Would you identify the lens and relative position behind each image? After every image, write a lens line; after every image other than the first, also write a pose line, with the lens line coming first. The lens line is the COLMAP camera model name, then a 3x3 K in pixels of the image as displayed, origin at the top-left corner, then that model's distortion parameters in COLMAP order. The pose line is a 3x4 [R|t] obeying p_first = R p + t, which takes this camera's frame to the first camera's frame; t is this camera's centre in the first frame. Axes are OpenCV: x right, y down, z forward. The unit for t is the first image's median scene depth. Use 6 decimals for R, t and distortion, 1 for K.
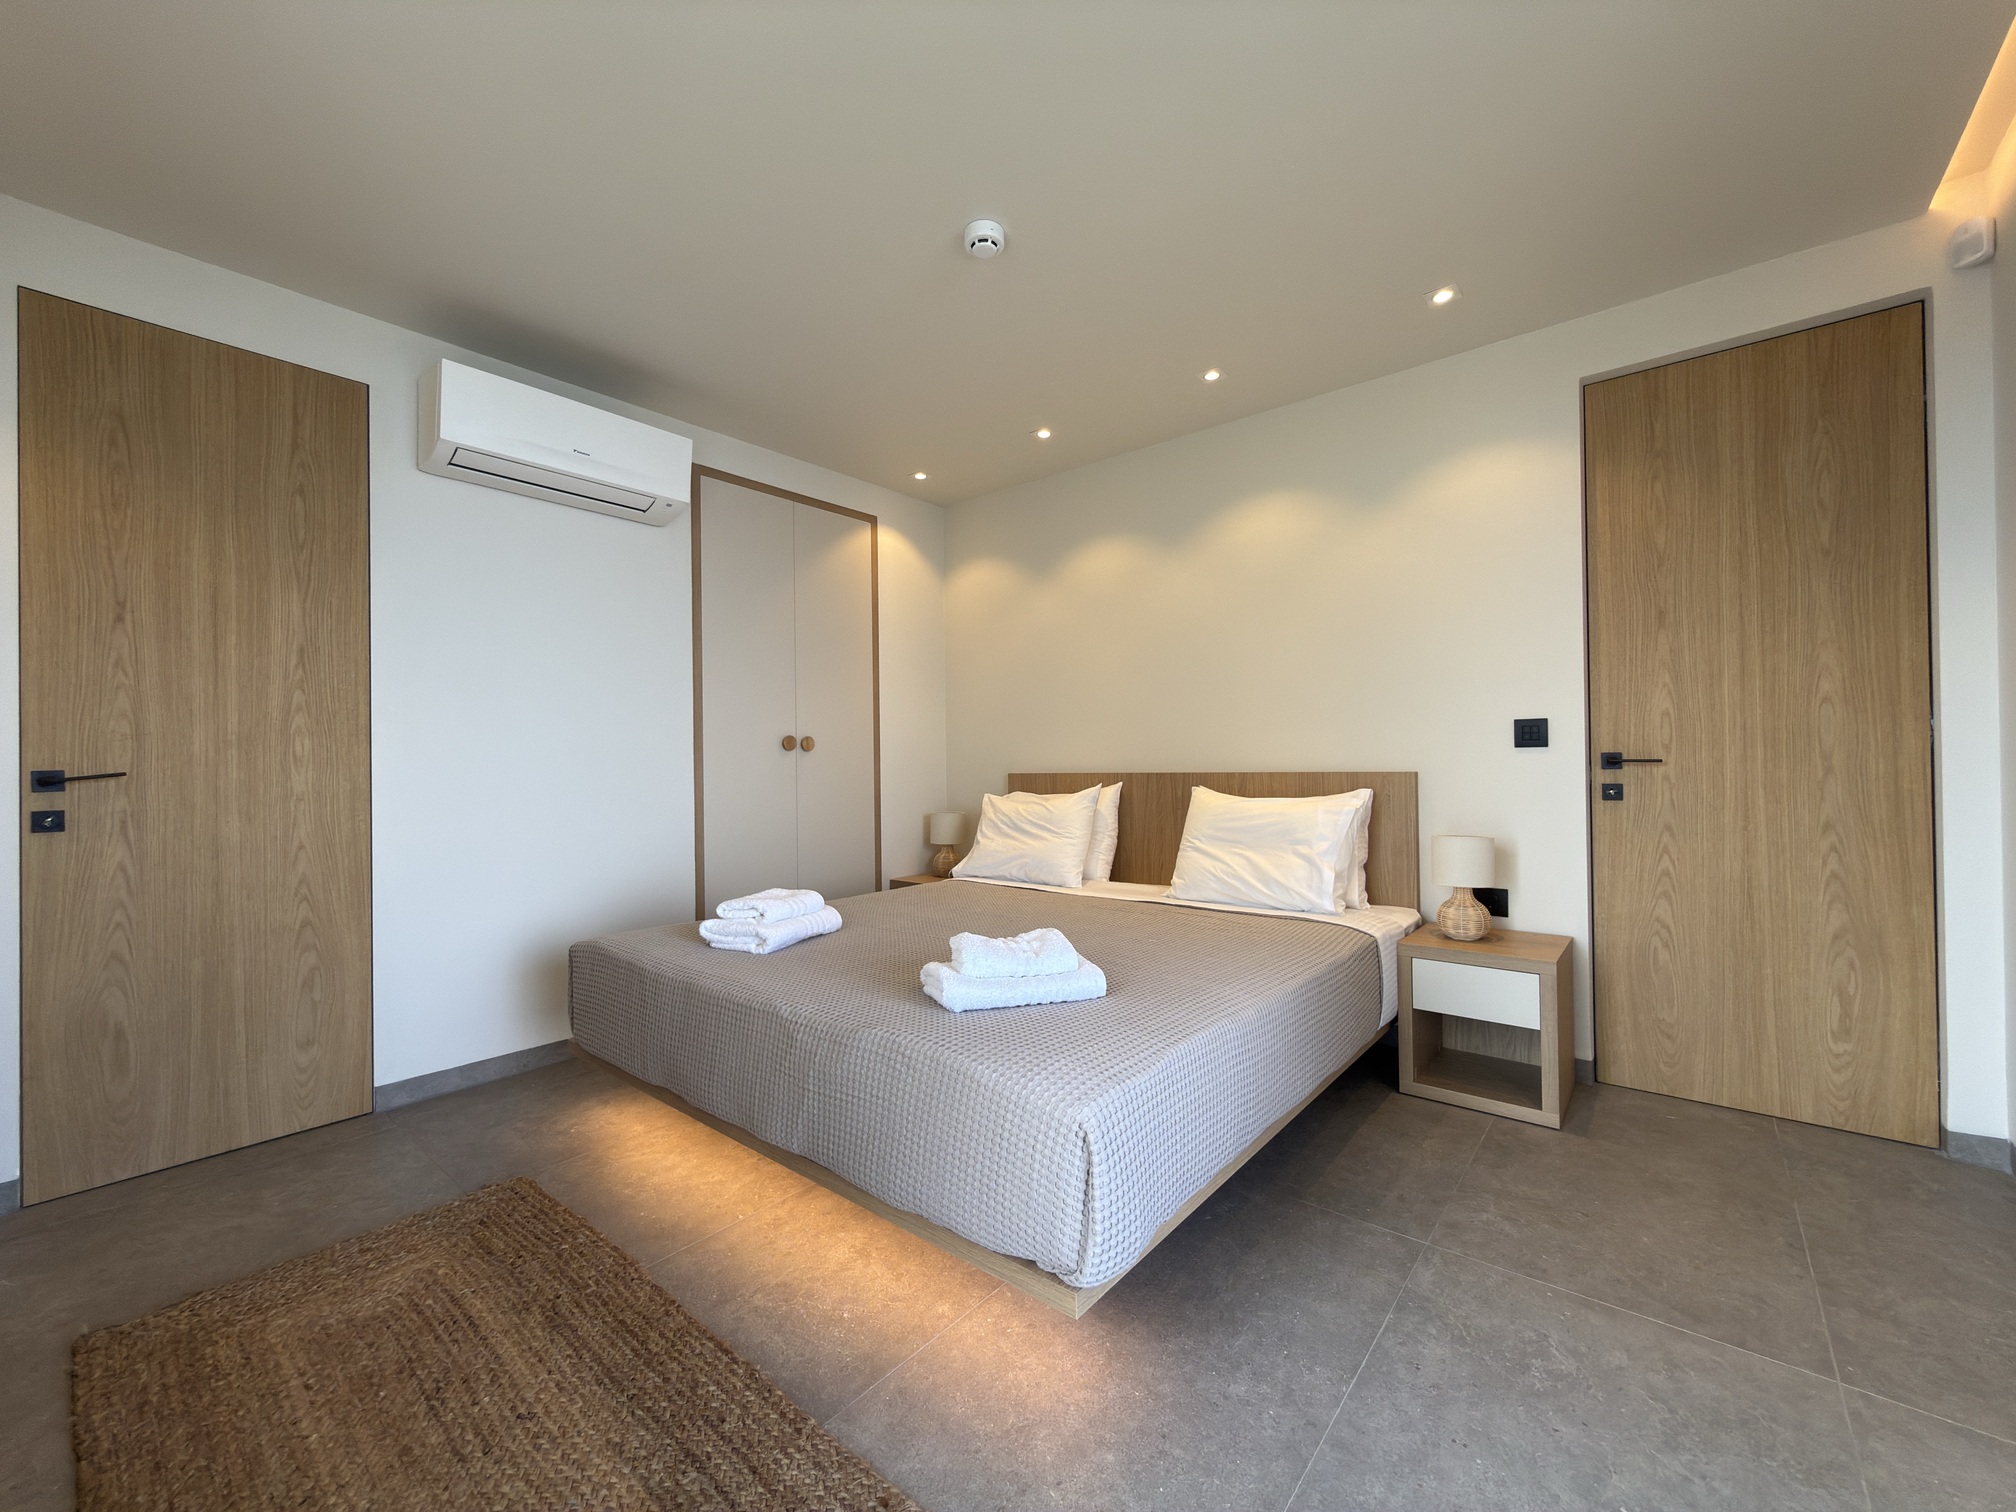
lens RADIAL K [[806.5, 0, 1008.0], [0, 806.5, 756.0], [0, 0, 1]] dist [-0.000904, 0.000031]
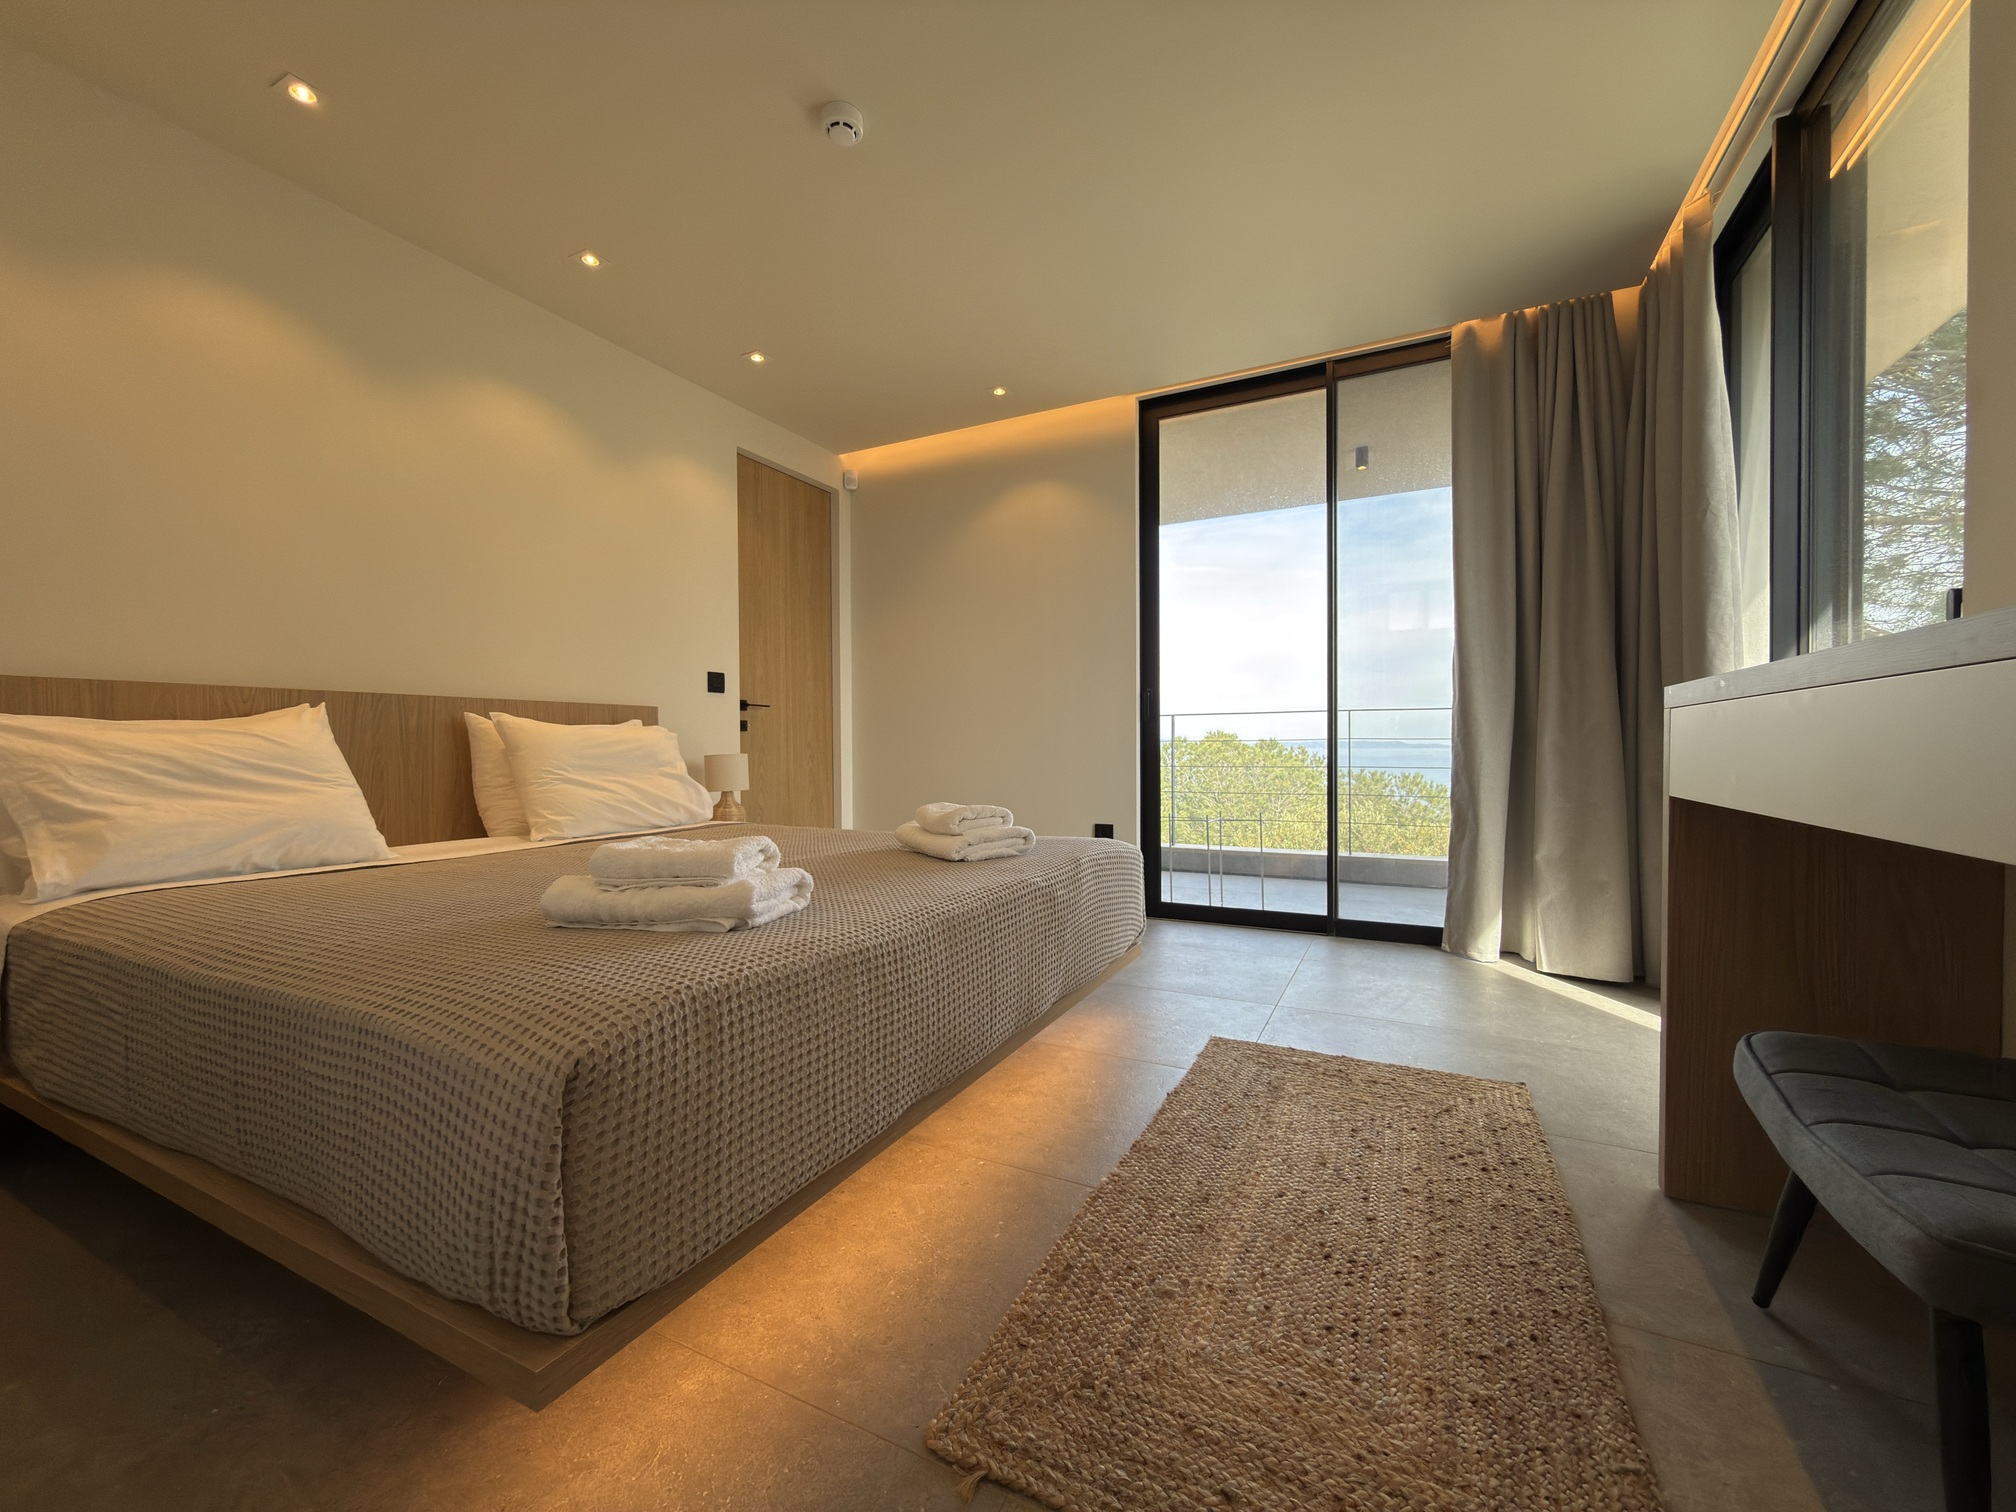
lens RADIAL K [[806.5, 0, 1008.0], [0, 806.5, 756.0], [0, 0, 1]] dist [-0.000904, 0.000031]
pose [[-0.221067, 0.000050, 0.975259, -0.818134], [-0.002720, 0.999996, -0.000668, 0.098140], [-0.975255, -0.002801, -0.221066, 0.811636]]
